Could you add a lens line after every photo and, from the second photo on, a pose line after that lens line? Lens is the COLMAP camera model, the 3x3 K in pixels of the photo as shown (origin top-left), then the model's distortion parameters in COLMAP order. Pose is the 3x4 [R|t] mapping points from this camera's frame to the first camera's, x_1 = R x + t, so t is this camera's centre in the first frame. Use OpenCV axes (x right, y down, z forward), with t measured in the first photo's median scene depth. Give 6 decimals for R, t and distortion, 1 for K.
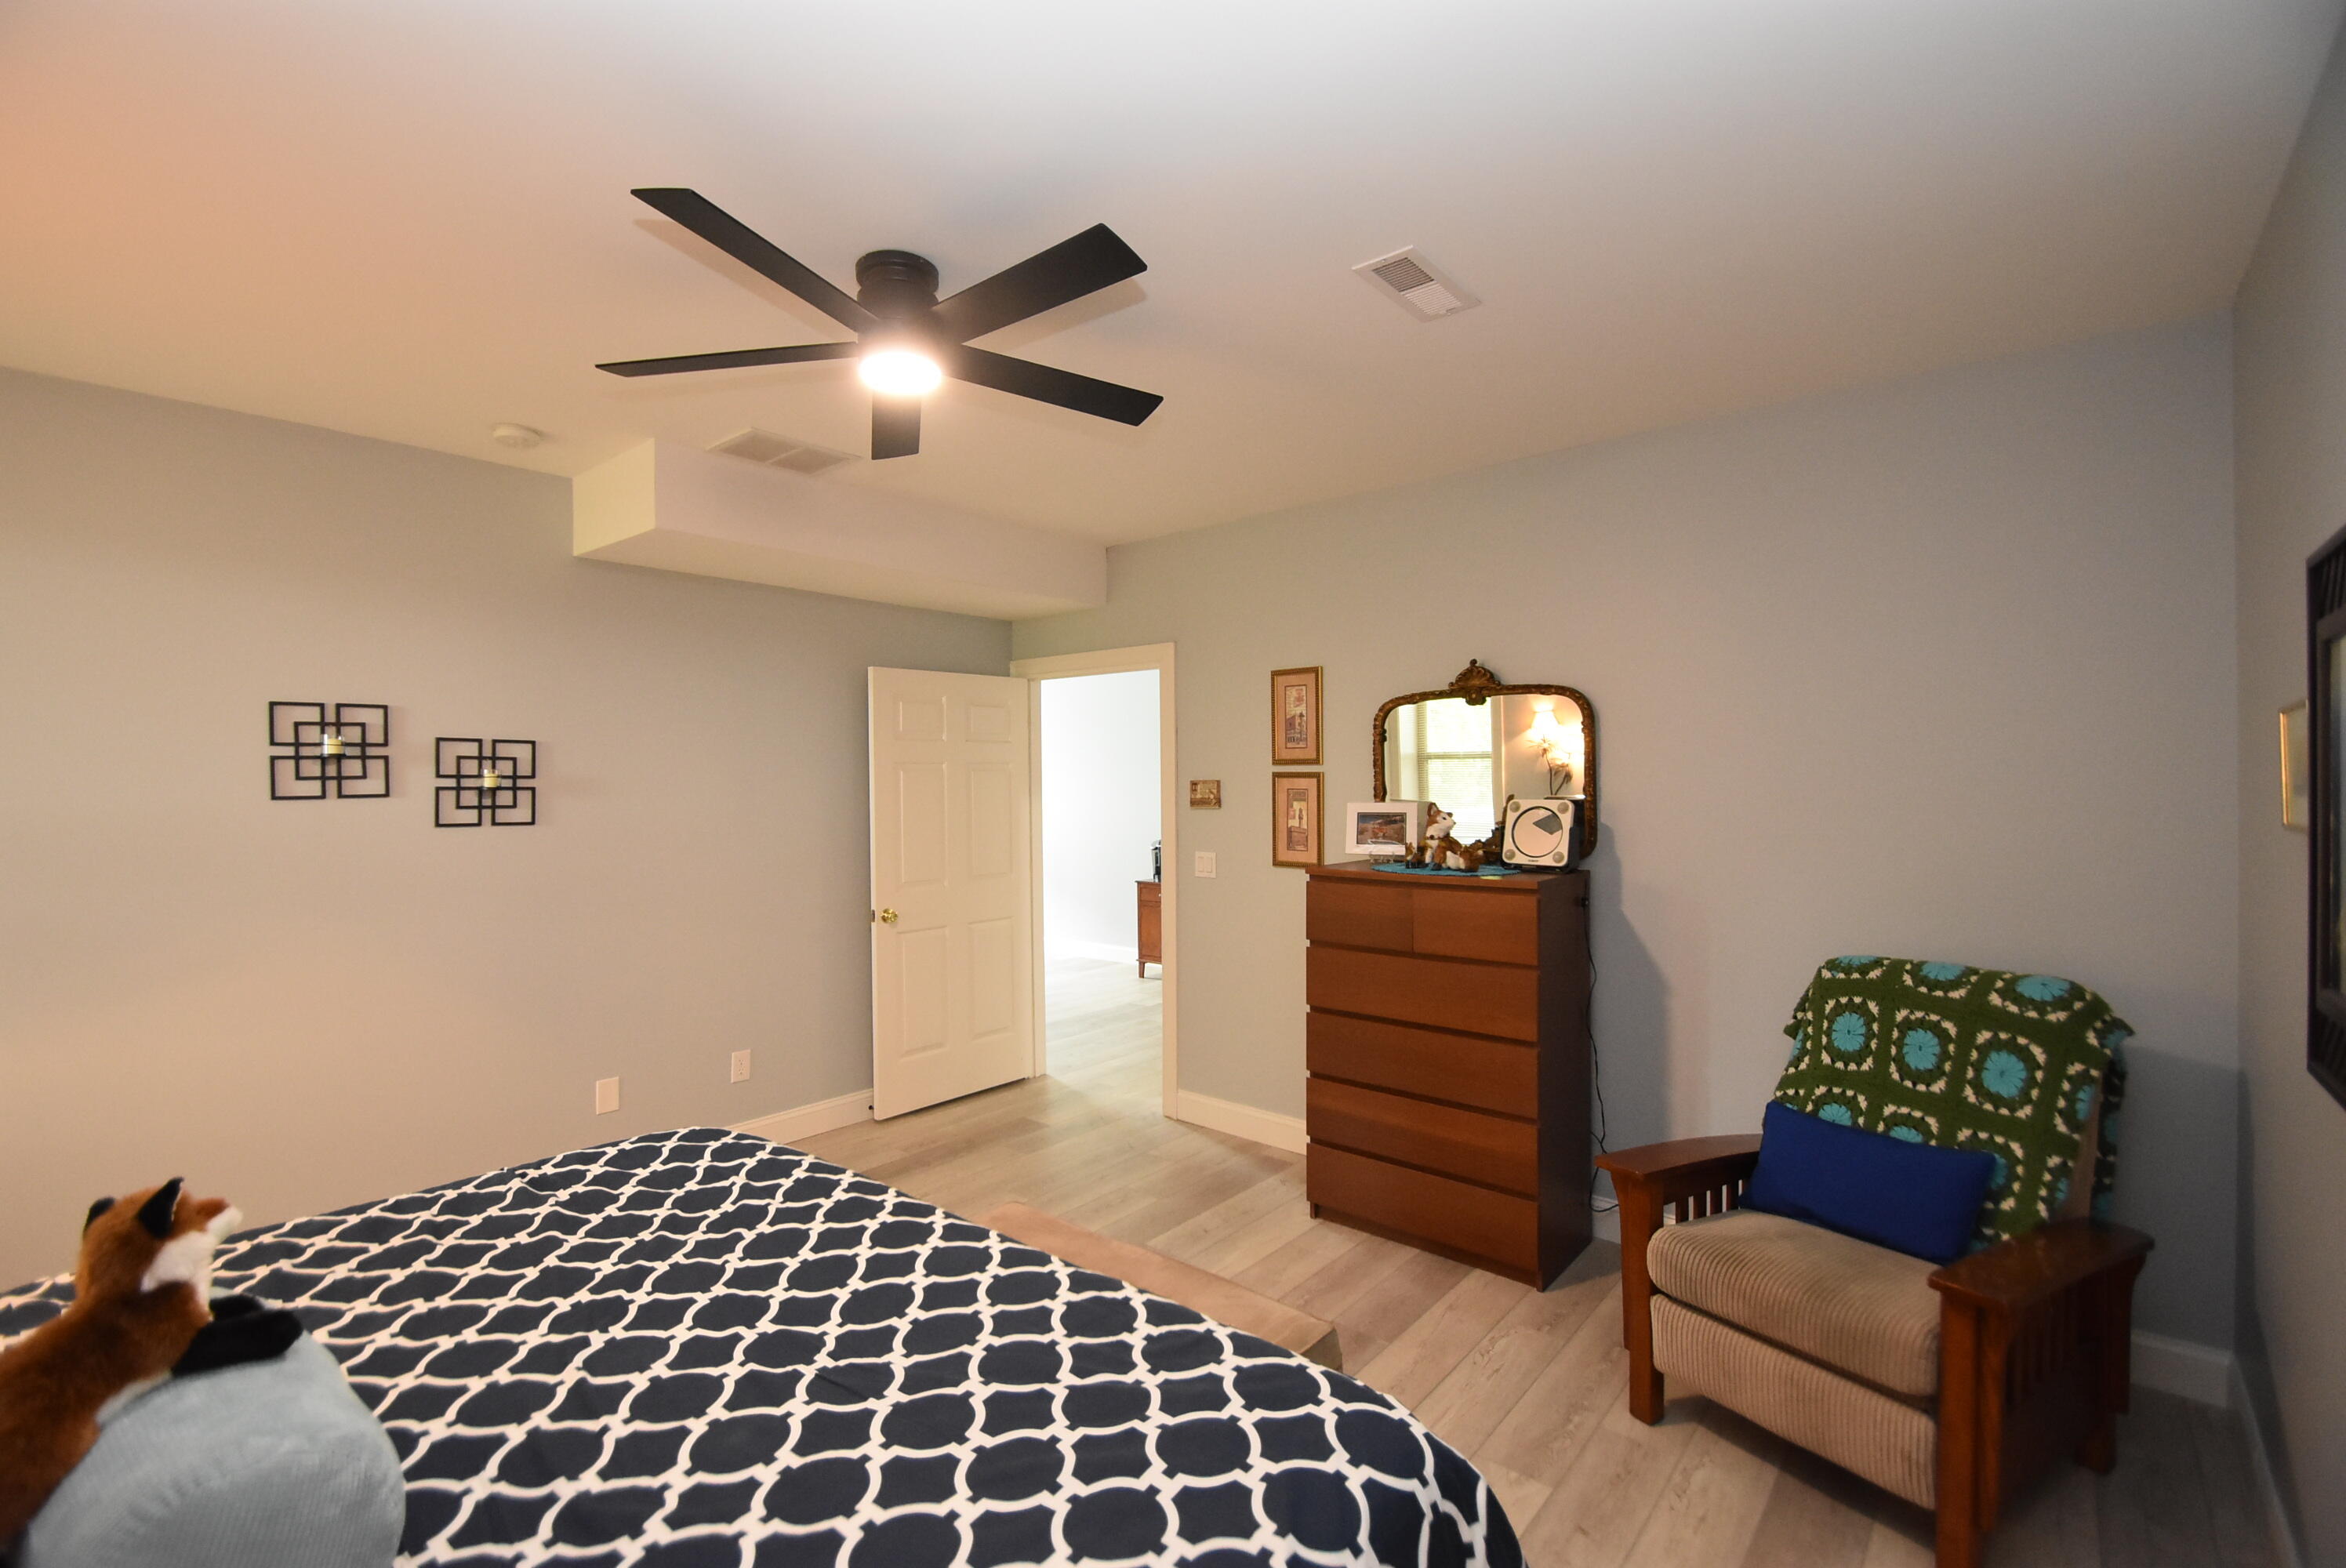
lens RADIAL K [[1038.4, 0, 1165.3], [0, 1038.4, 787.6], [0, 0, 1]] dist [0.004425, -0.000446]
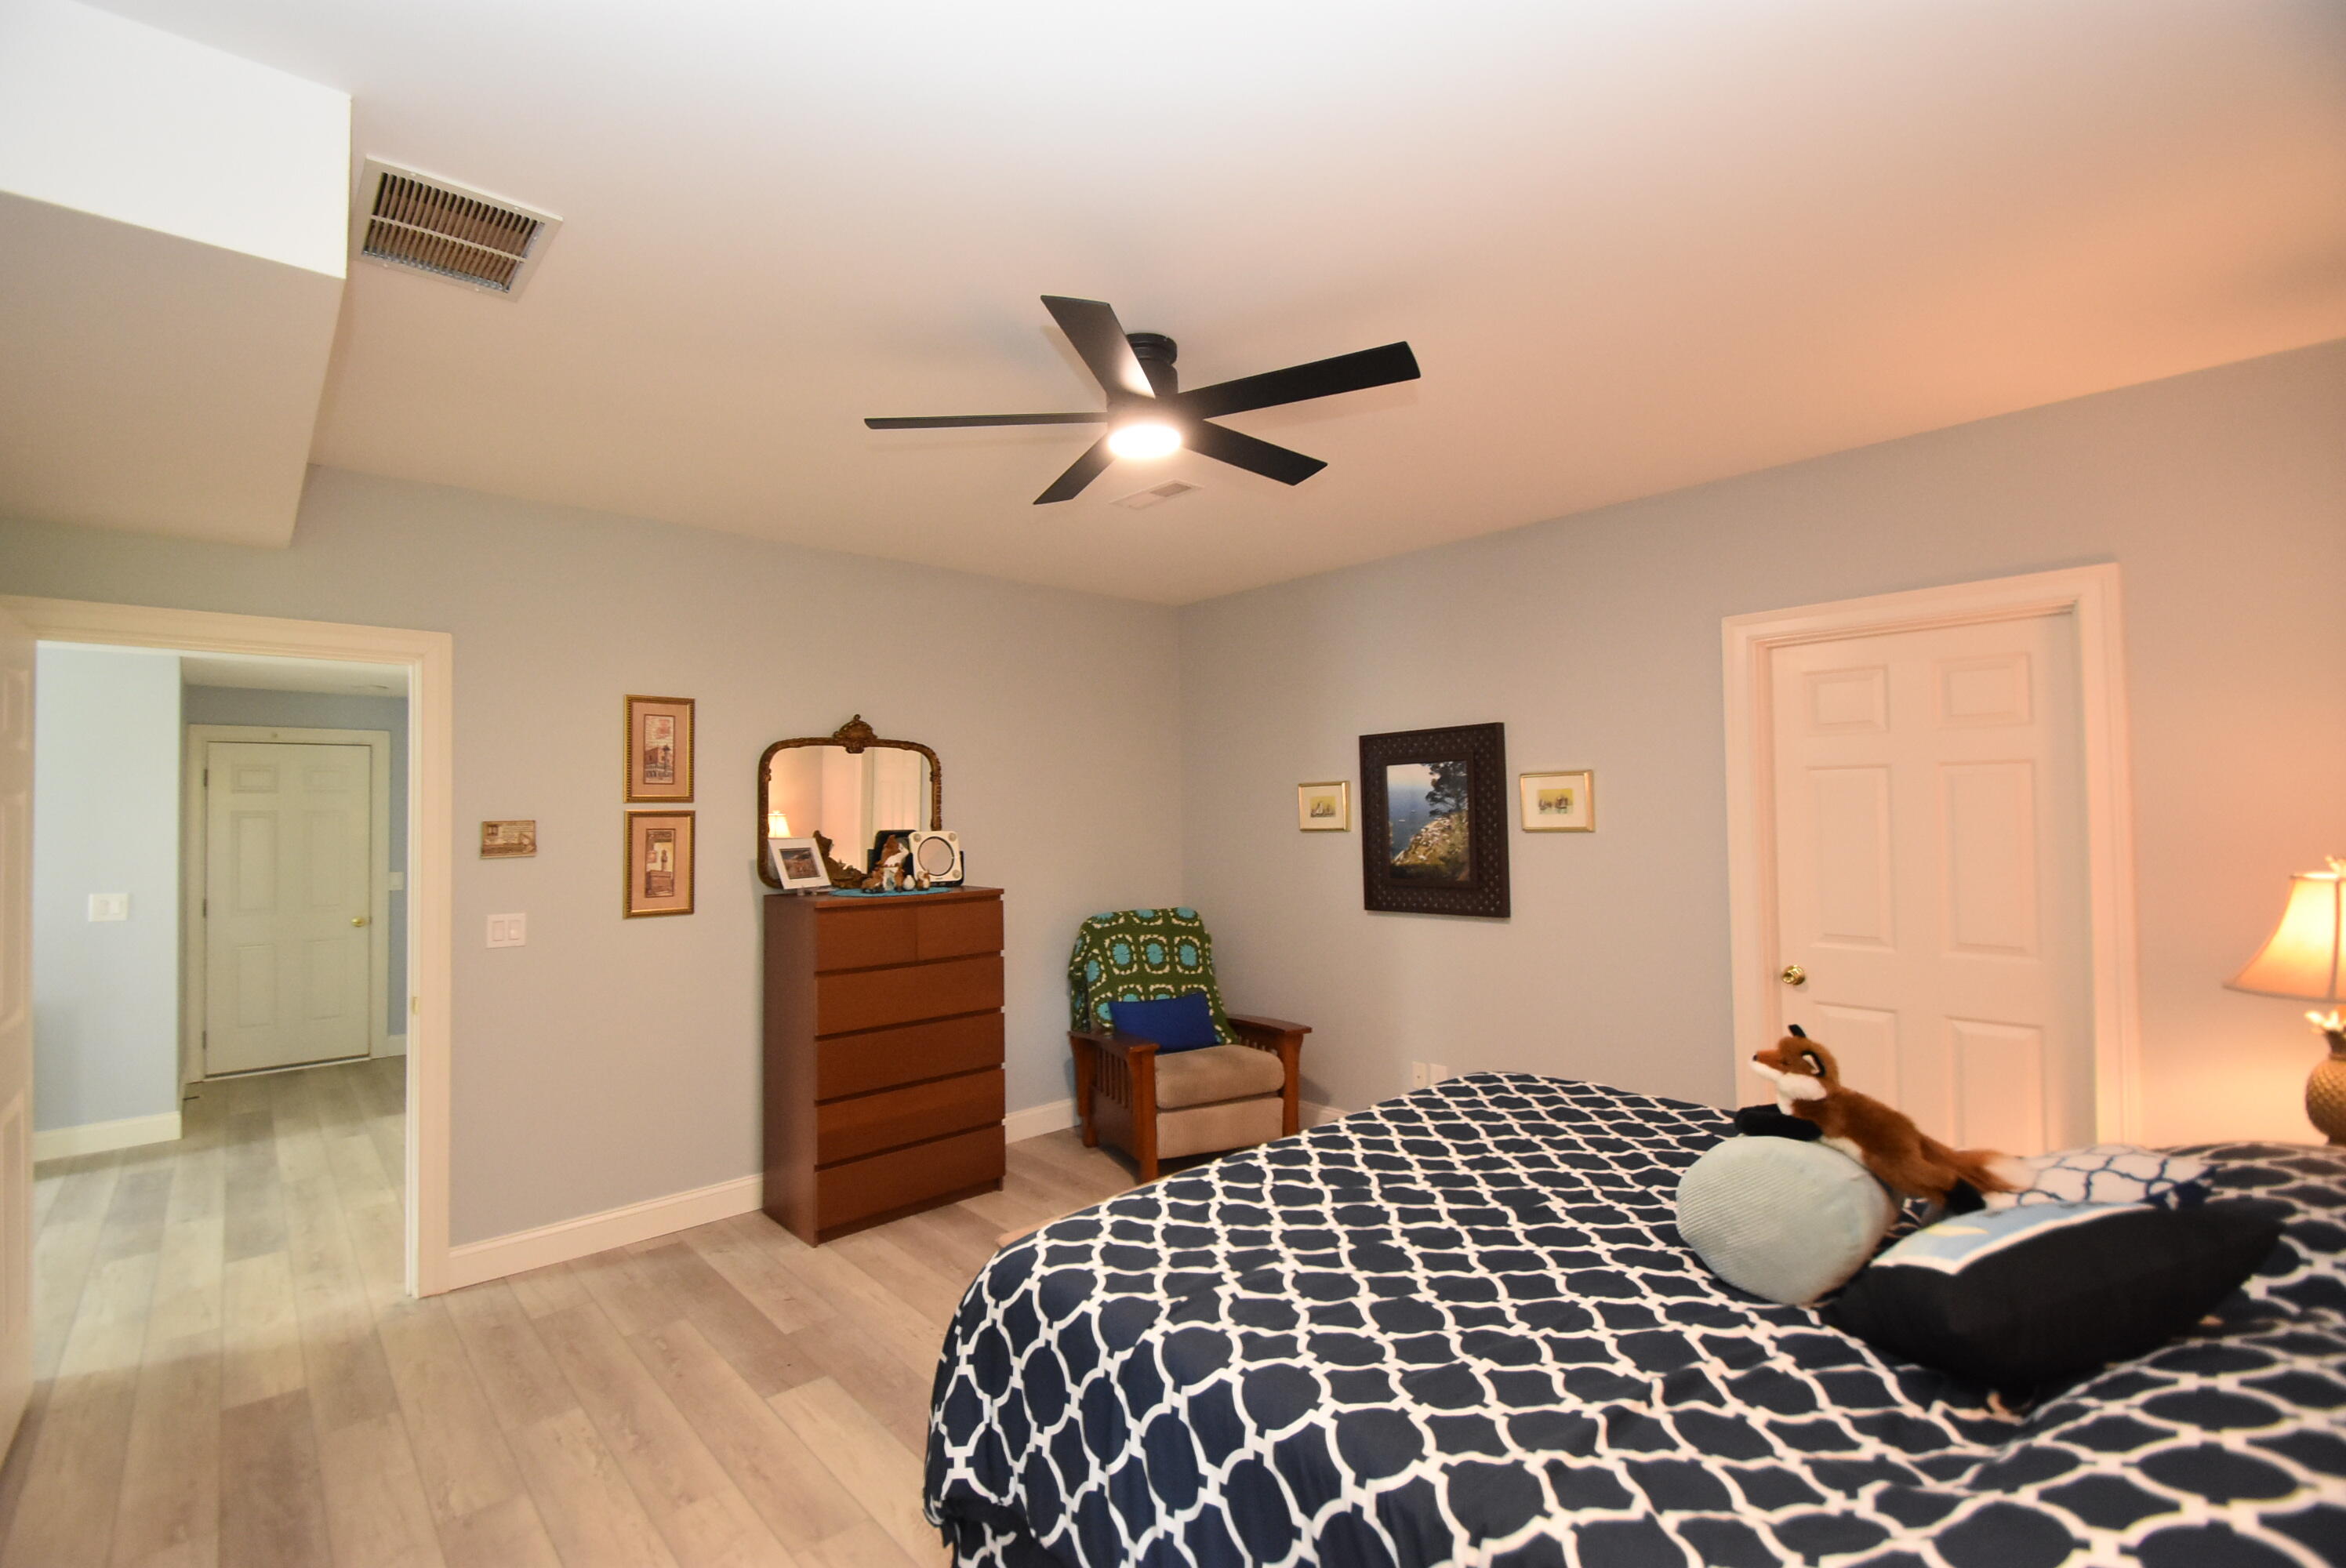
lens RADIAL K [[1038.4, 0, 1162.1], [0, 1038.4, 784.6], [0, 0, 1]] dist [0.004425, -0.000446]
pose [[0.122384, 0.028427, 0.992076, -0.818258], [0.019493, 0.999328, -0.031039, -0.000818], [-0.992291, 0.023138, 0.121748, 0.511757]]
